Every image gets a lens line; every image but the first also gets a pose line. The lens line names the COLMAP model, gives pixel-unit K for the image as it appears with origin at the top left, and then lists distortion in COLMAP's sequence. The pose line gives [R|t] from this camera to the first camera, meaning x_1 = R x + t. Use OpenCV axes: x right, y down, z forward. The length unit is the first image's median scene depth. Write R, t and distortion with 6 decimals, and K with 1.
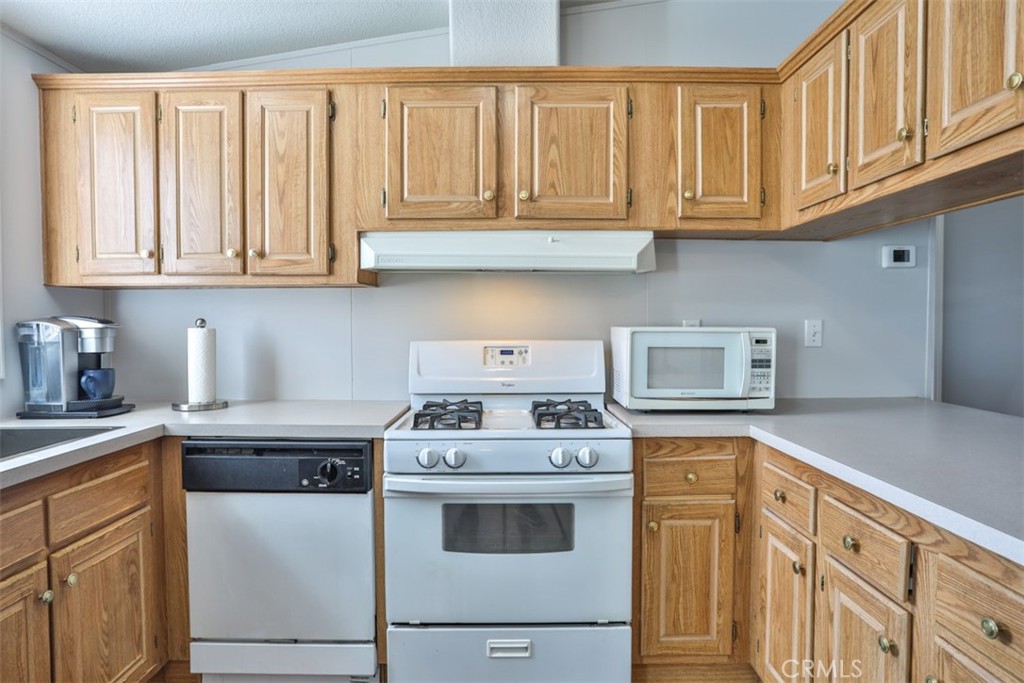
lens RADIAL K [[599.6, 0, 512.0], [0, 599.6, 341.5], [0, 0, 1]] dist [0.001171, 0.001095]
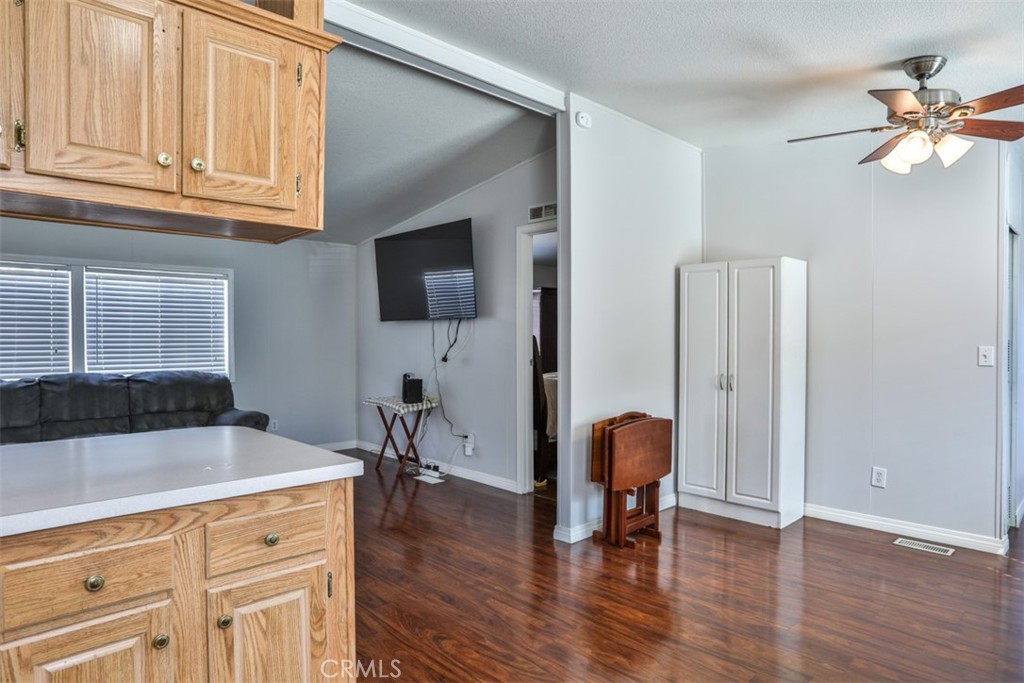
lens RADIAL K [[599.6, 0, 512.0], [0, 599.6, 341.5], [0, 0, 1]] dist [0.001171, 0.001095]
pose [[-0.688226, -0.002447, 0.725492, -0.583860], [0.025424, 0.999299, 0.027488, -0.046134], [-0.725050, 0.037363, -0.687681, 1.245236]]
